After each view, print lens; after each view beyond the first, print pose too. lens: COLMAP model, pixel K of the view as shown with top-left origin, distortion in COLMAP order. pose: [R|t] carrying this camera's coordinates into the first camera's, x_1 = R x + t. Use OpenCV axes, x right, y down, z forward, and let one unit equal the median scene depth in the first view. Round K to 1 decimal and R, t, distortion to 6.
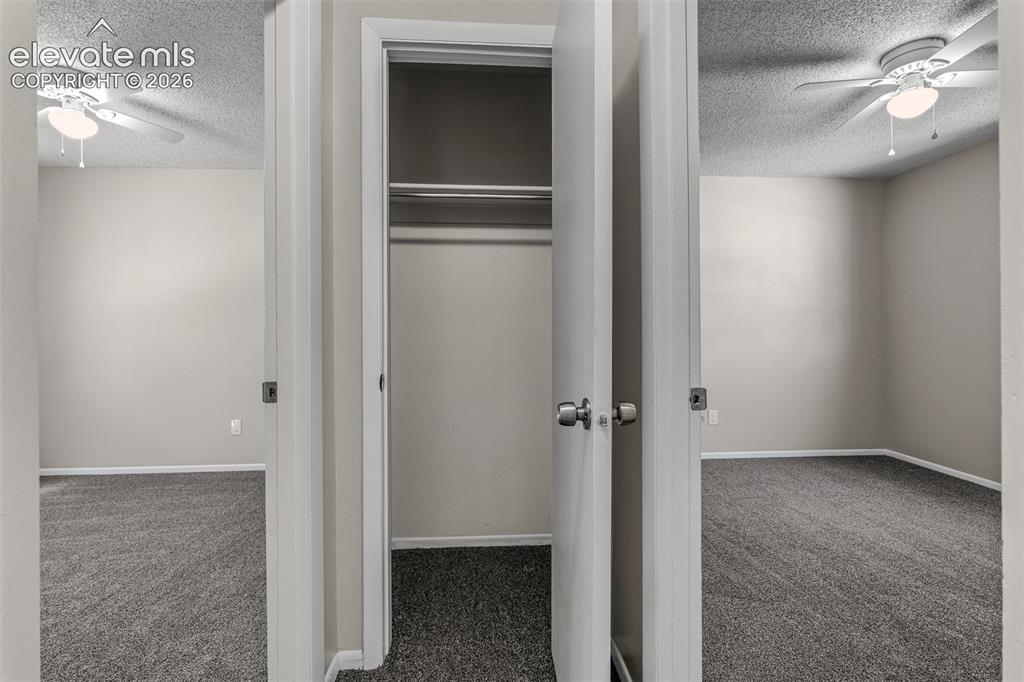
lens RADIAL K [[462.5, 0, 503.4], [0, 462.5, 333.7], [0, 0, 1]] dist [-0.004889, 0.000413]
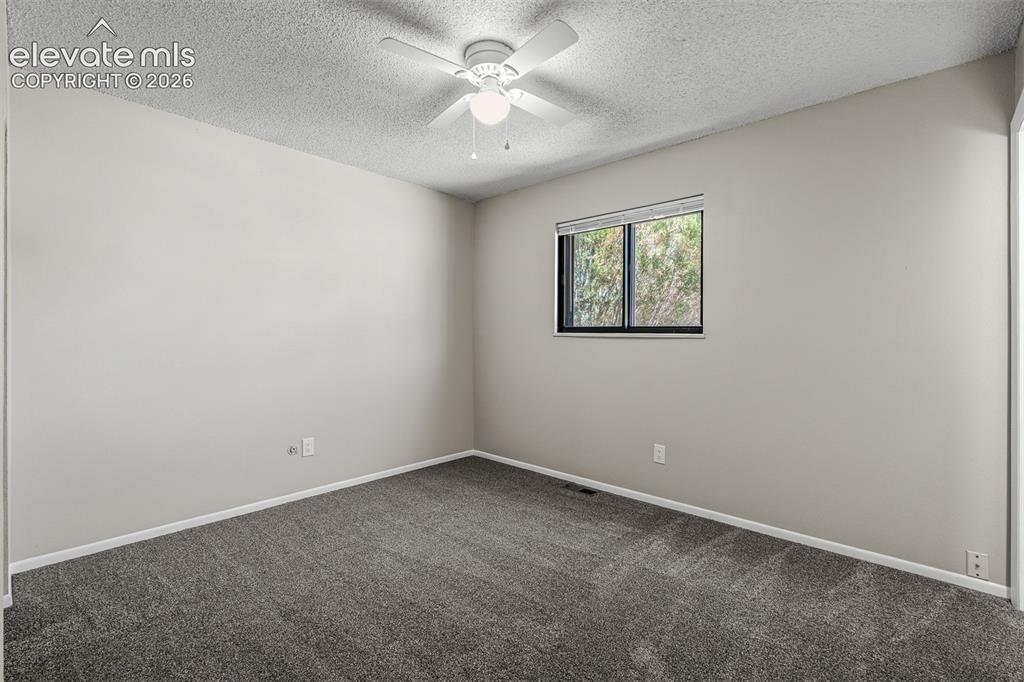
lens RADIAL K [[462.5, 0, 506.4], [0, 462.5, 339.5], [0, 0, 1]] dist [-0.004889, 0.000413]
pose [[0.729575, 0.001515, 0.683899, 0.241154], [-0.001969, 0.999998, -0.000115, -0.016893], [-0.683898, -0.001262, 0.729577, 0.258850]]
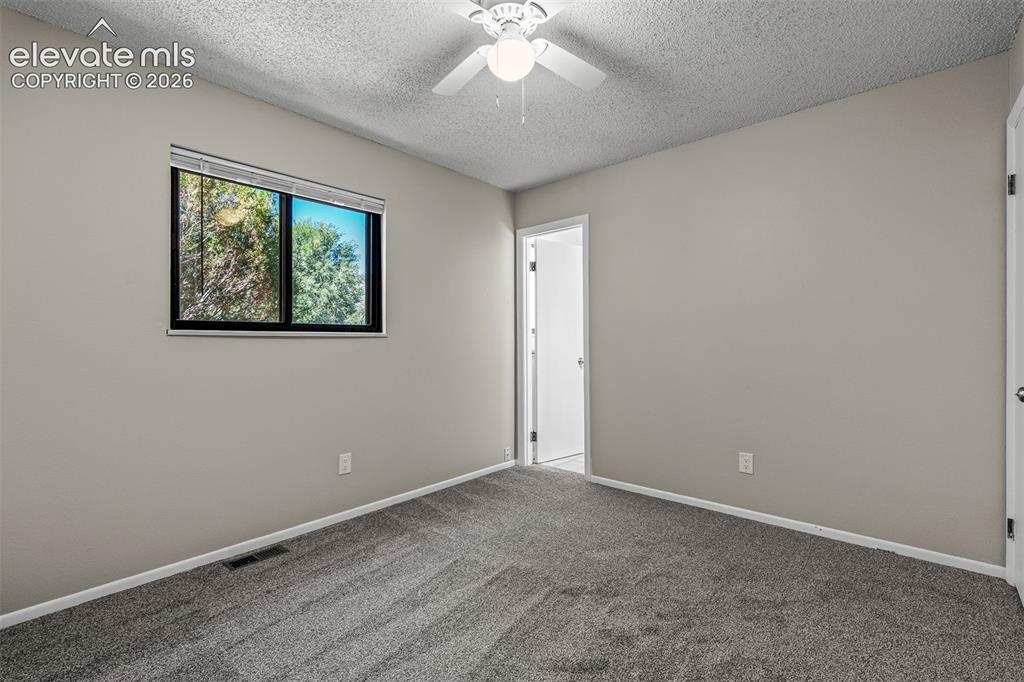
lens RADIAL K [[462.5, 0, 512.0], [0, 462.5, 338.8], [0, 0, 1]] dist [-0.004889, 0.000413]
pose [[-0.714069, 0.000417, 0.700076, 0.304216], [0.008023, 0.999939, 0.007587, -0.023367], [-0.700030, 0.011034, -0.714028, 1.491921]]
